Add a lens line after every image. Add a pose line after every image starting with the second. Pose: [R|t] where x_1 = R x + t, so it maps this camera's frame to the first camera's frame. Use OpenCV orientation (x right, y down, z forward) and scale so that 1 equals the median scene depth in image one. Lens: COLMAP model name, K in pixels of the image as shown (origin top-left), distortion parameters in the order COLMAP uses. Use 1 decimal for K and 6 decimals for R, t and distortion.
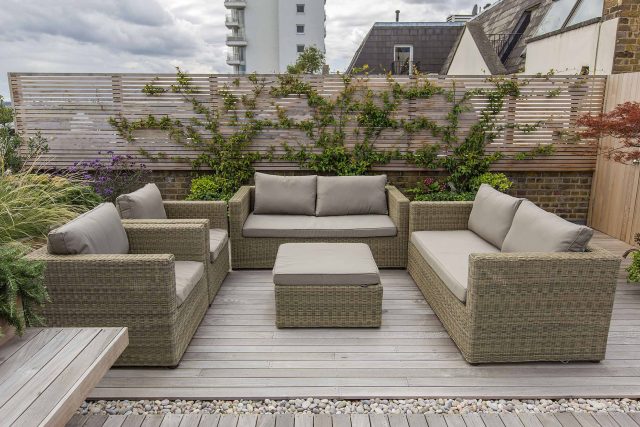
lens RADIAL K [[465.7, 0, 320.0], [0, 465.7, 213.5], [0, 0, 1]] dist [0.002563, -0.004133]
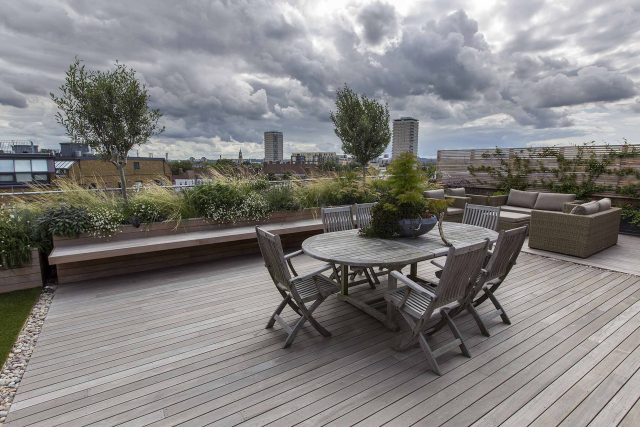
lens RADIAL K [[329.0, 0, 320.0], [0, 329.0, 213.5], [0, 0, 1]] dist [-0.001238, -0.000183]
pose [[0.540398, 0.127692, -0.831664, 0.639628], [-0.187236, 0.981884, 0.029095, 0.147360], [0.820312, 0.139994, 0.554517, -0.631259]]
